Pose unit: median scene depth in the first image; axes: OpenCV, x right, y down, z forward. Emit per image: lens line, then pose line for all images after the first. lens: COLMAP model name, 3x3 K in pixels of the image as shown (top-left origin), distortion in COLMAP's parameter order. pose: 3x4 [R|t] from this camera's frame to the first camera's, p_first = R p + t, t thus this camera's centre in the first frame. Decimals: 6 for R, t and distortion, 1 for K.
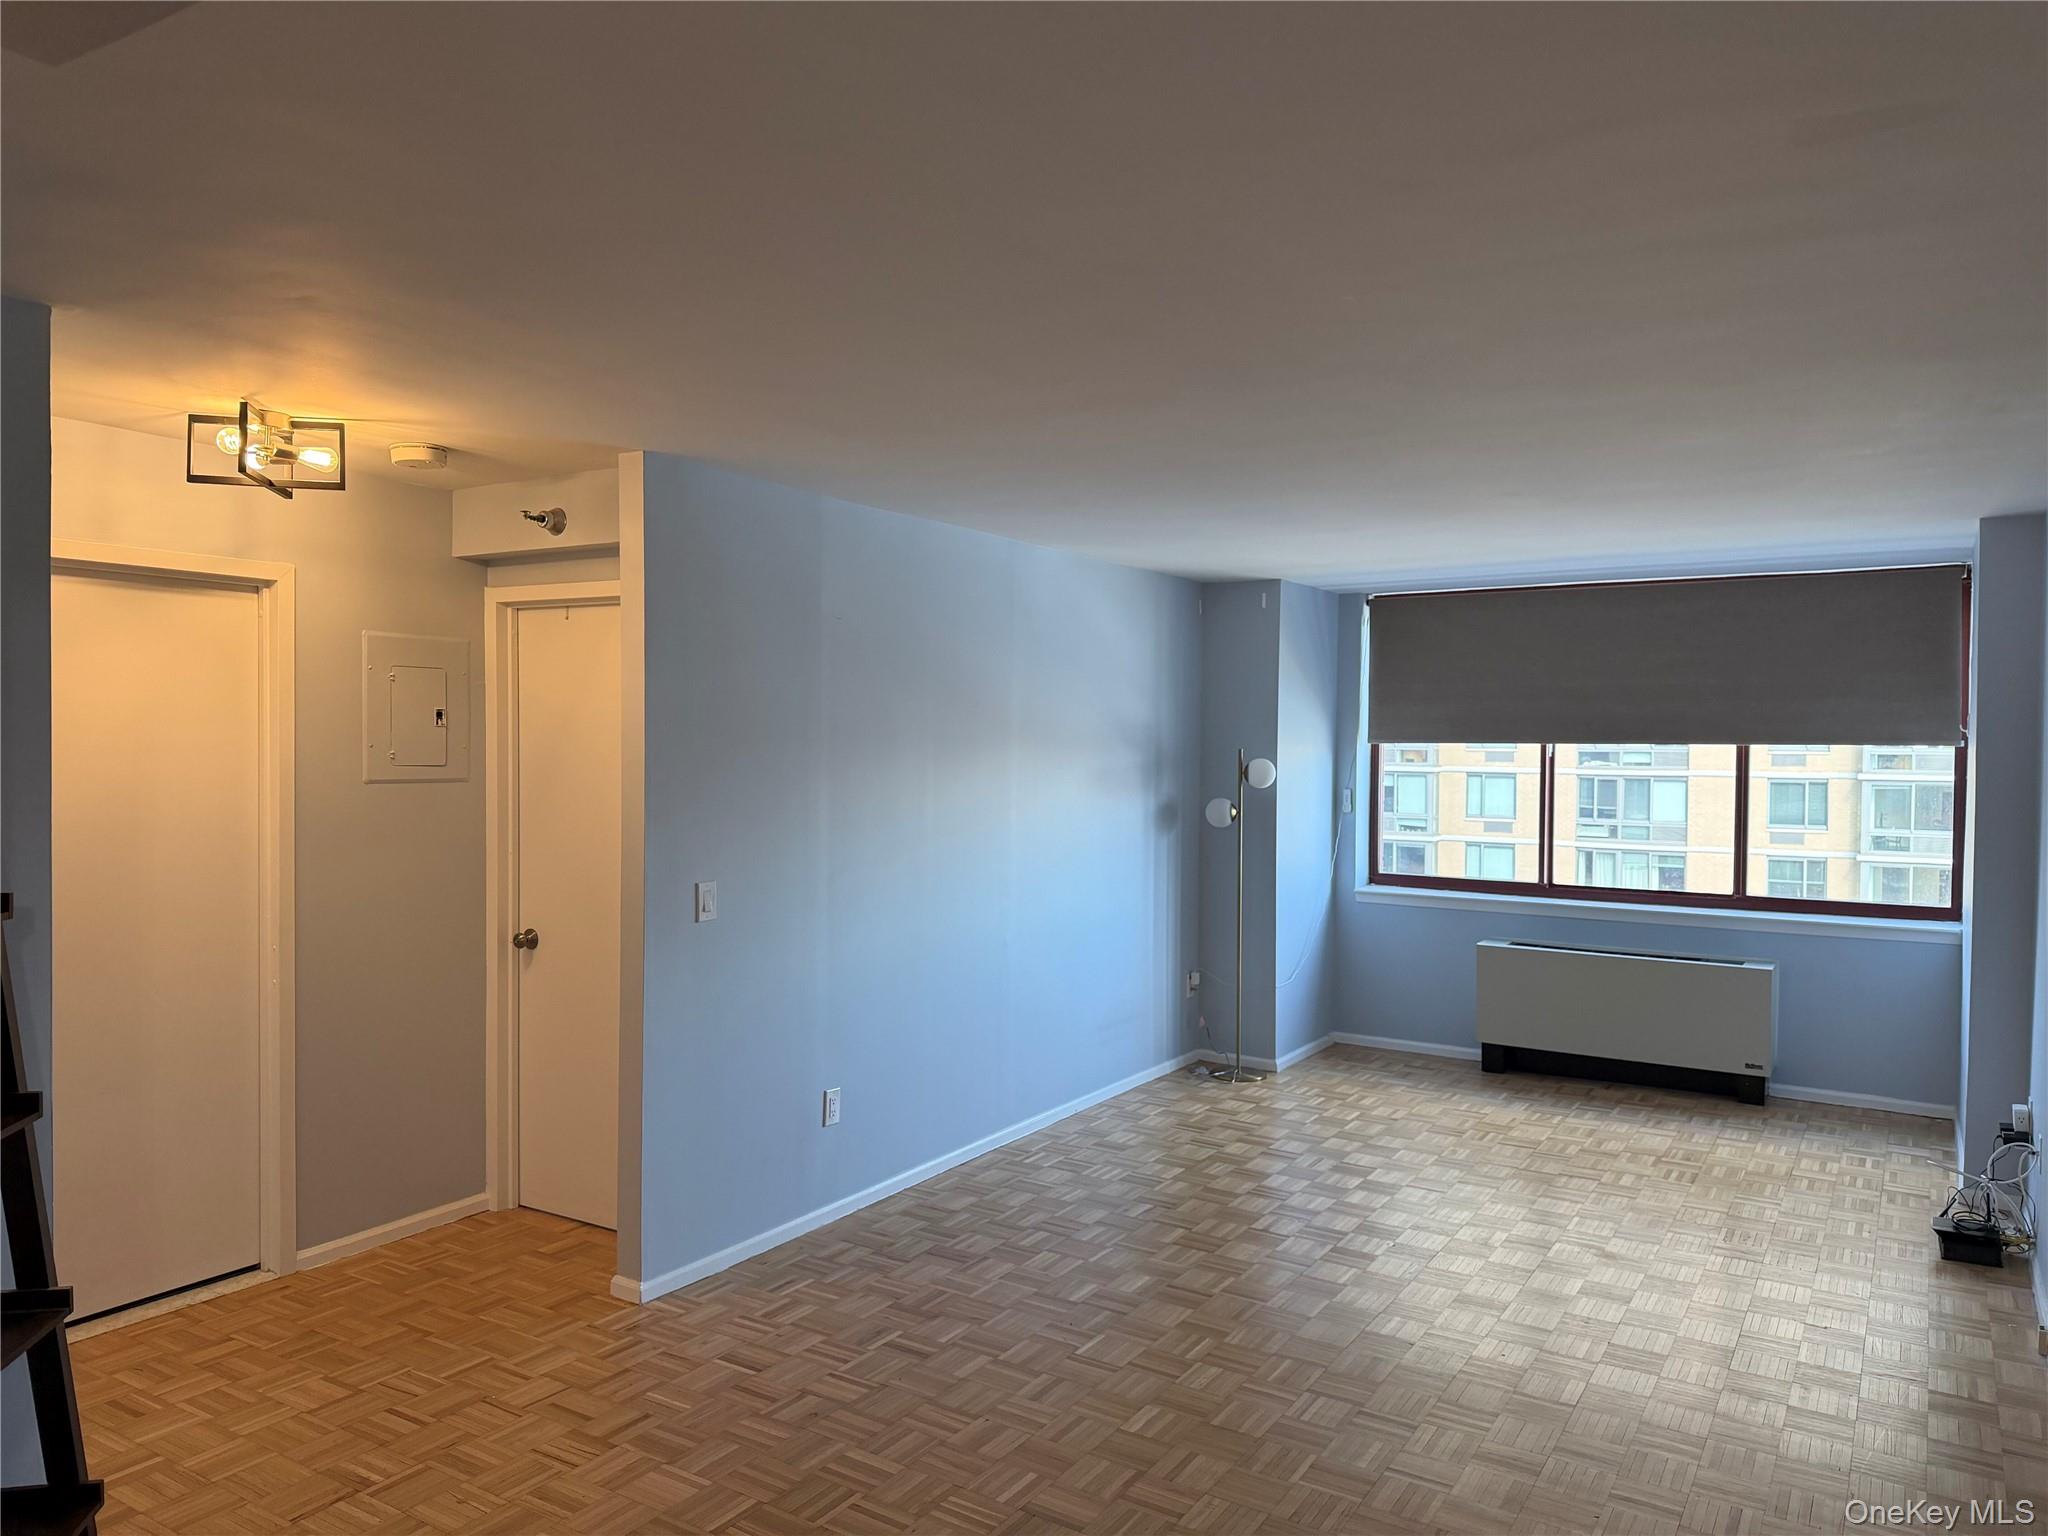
lens RADIAL K [[1424.4, 0, 1018.5], [0, 1424.4, 771.4], [0, 0, 1]] dist [0.180090, -0.341109]
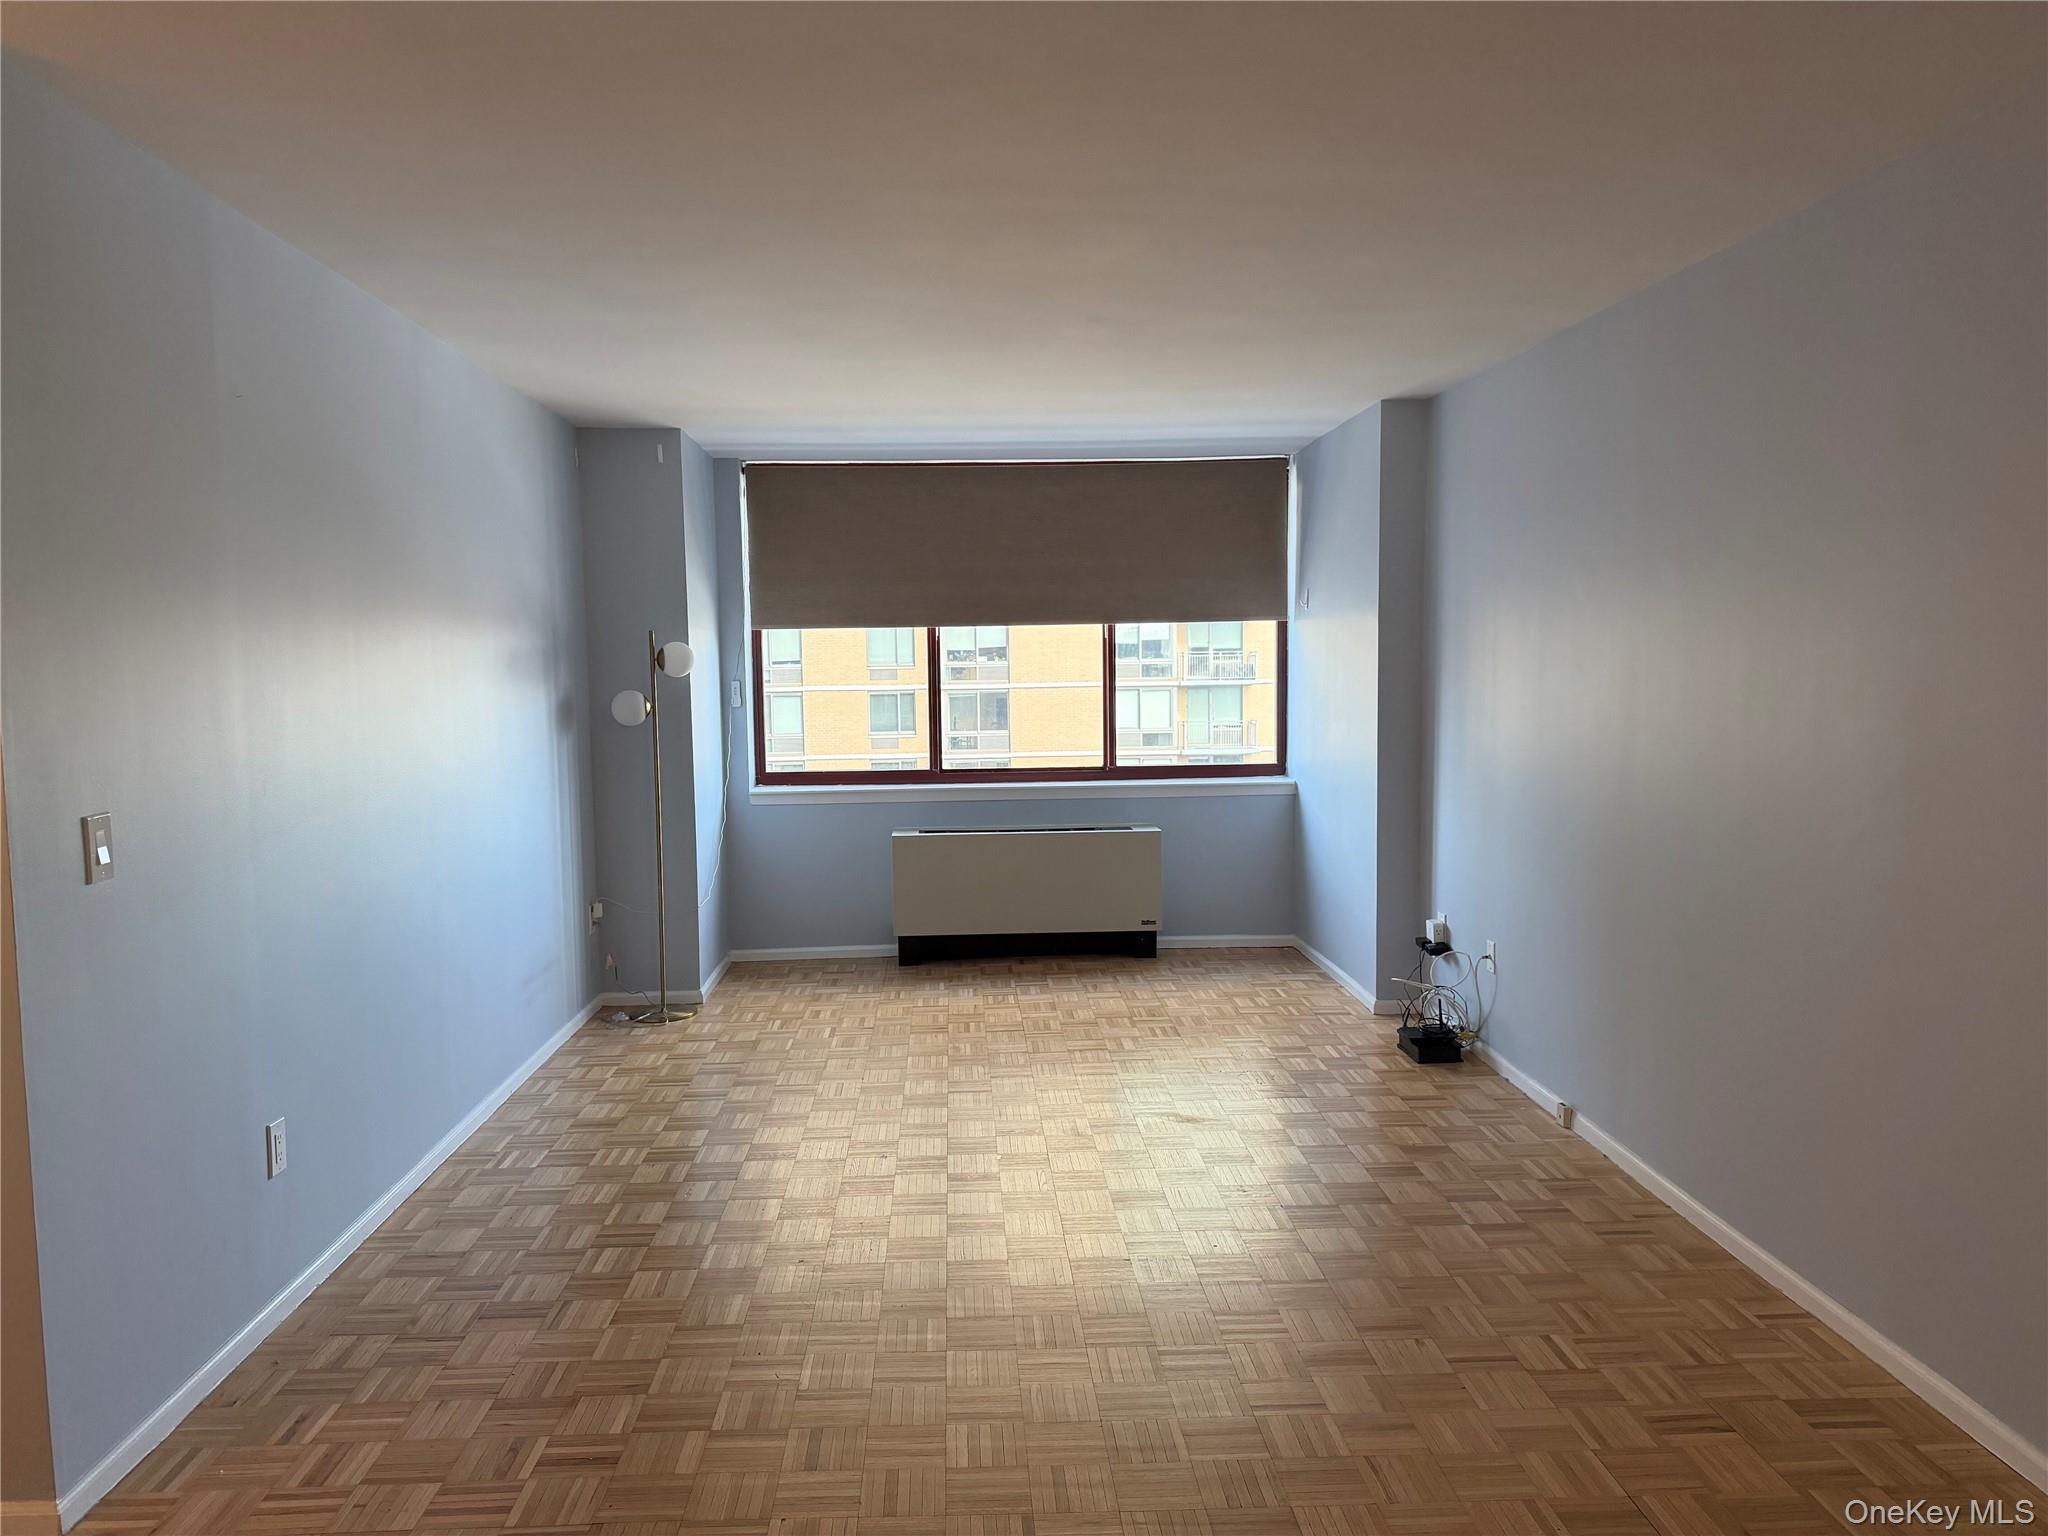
lens RADIAL K [[1424.4, 0, 1018.5], [0, 1424.4, 771.4], [0, 0, 1]] dist [0.180090, -0.341109]
pose [[0.819634, -0.063940, 0.569308, -0.159104], [0.035161, 0.997493, 0.061410, 0.022995], [-0.571808, -0.030316, 0.819827, 0.189653]]
